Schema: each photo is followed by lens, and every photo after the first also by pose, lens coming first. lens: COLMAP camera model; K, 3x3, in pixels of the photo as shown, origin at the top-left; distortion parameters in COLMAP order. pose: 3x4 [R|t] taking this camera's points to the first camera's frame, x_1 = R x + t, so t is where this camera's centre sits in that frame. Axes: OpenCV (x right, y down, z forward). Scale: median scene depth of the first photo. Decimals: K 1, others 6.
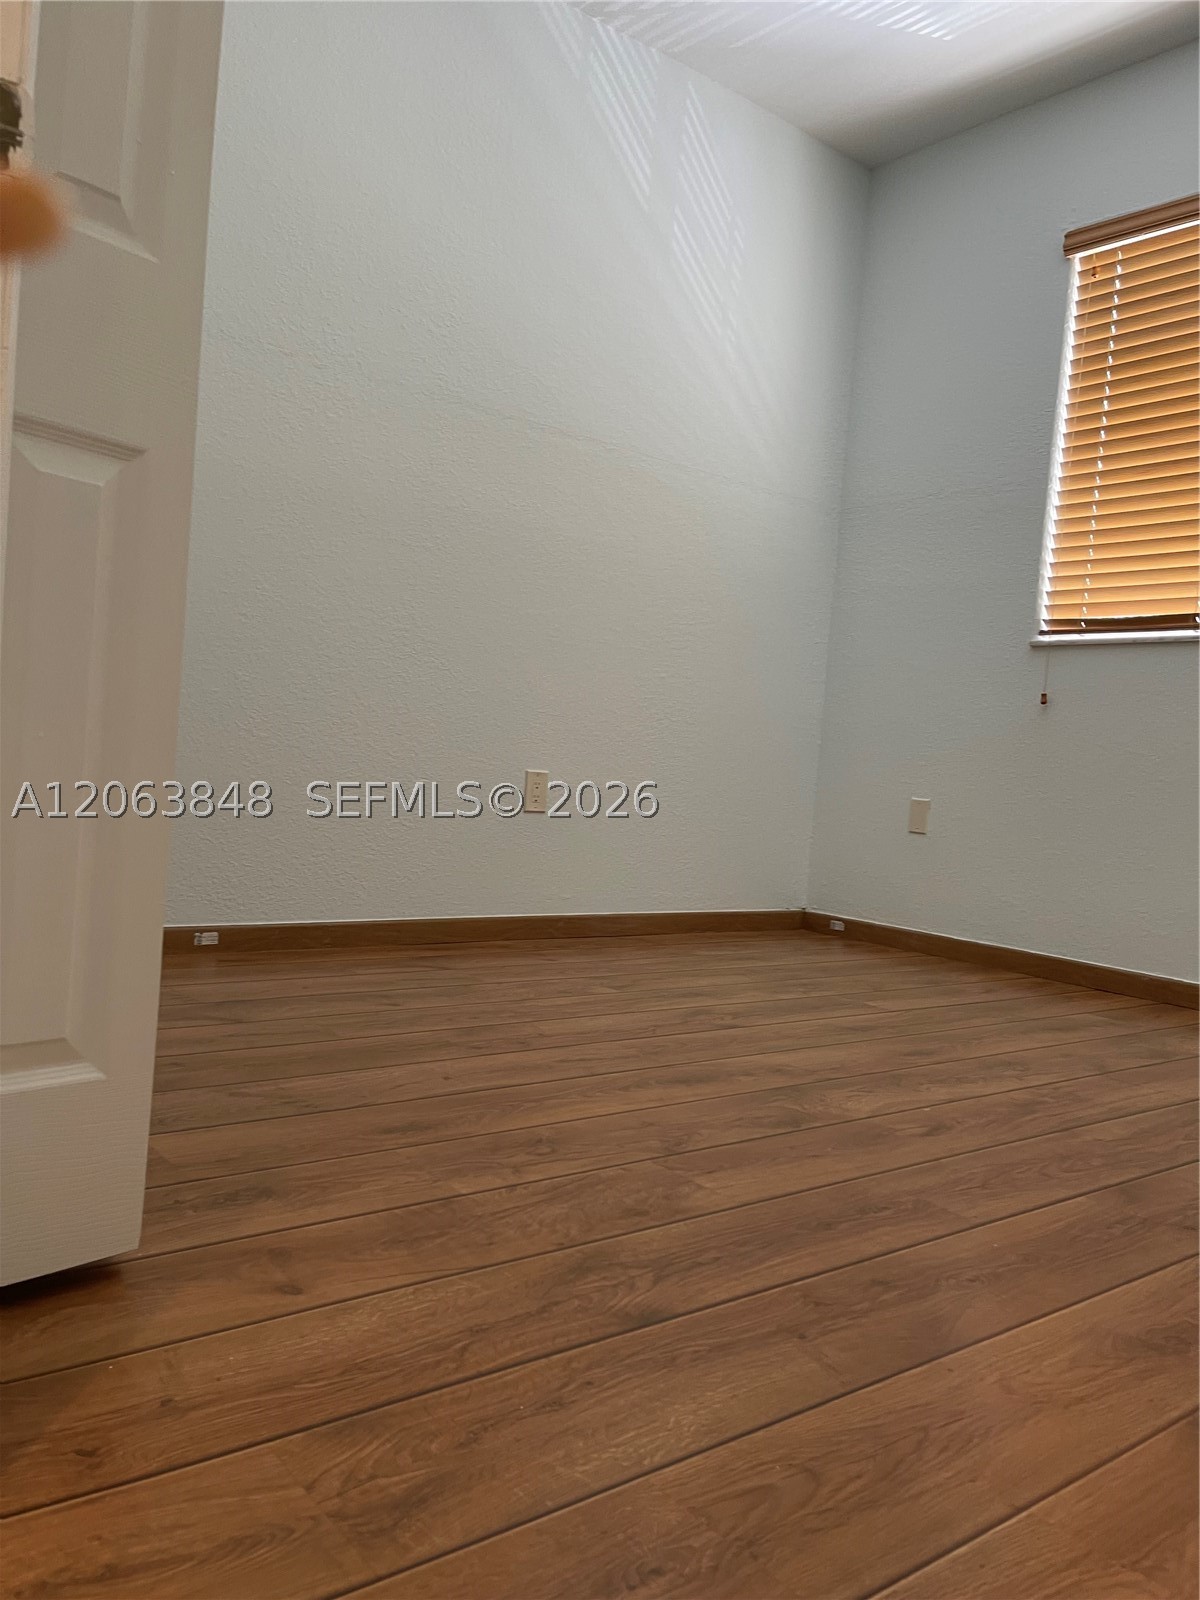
lens RADIAL K [[1216.9, 0, 600.0], [0, 1216.9, 800.0], [0, 0, 1]] dist [0.000450, -0.000072]
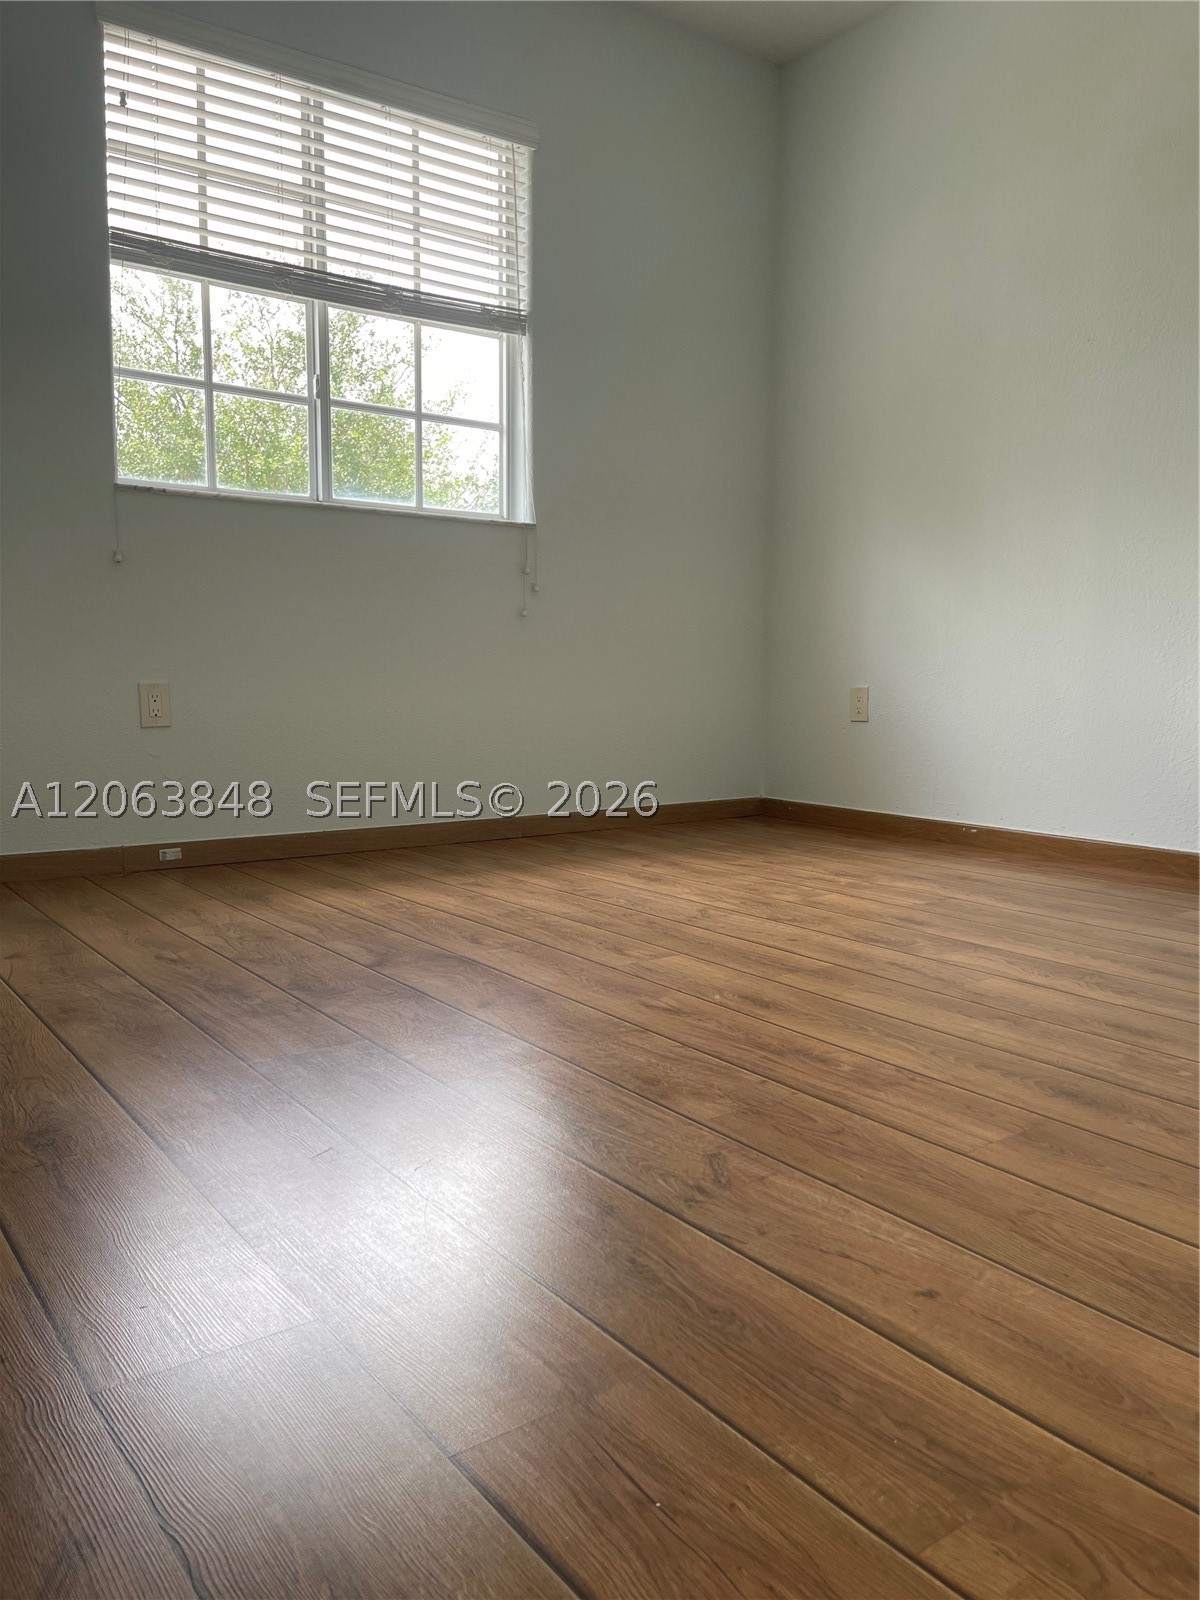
lens RADIAL K [[1216.9, 0, 600.0], [0, 1216.9, 800.0], [0, 0, 1]] dist [0.000450, -0.000072]
pose [[-0.029265, 0.030154, -0.999117, 0.989547], [-0.056088, 0.997921, 0.031761, 0.049424], [0.997997, 0.056968, -0.027513, 0.863563]]
